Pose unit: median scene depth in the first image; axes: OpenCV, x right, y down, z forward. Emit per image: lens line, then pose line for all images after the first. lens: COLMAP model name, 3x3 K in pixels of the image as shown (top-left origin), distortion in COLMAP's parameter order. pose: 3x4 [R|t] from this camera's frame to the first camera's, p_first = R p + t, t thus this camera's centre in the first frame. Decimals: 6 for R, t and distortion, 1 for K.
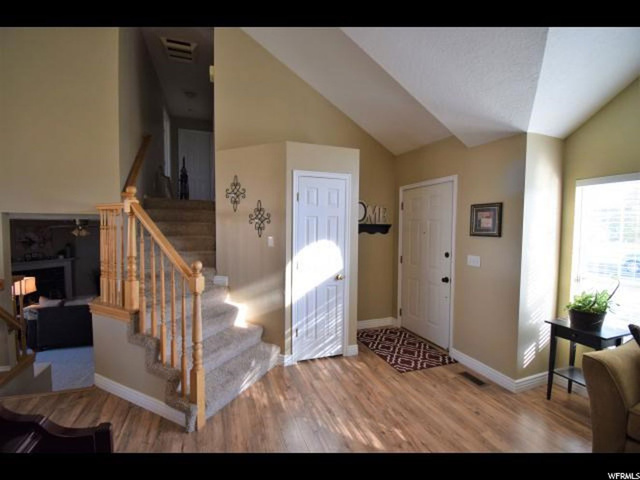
lens RADIAL K [[289.5, 0, 317.7], [0, 289.5, 240.7], [0, 0, 1]] dist [0.016079, -0.024448]
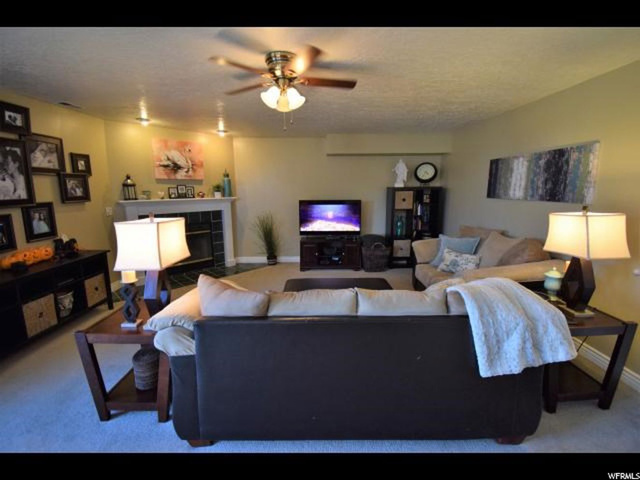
lens RADIAL K [[289.5, 0, 317.7], [0, 289.5, 240.7], [0, 0, 1]] dist [0.016079, -0.024448]
pose [[0.940004, 0.049907, -0.337493, -0.506885], [-0.004633, 0.991018, 0.133646, 0.075874], [0.341132, -0.124064, 0.931793, 0.515721]]
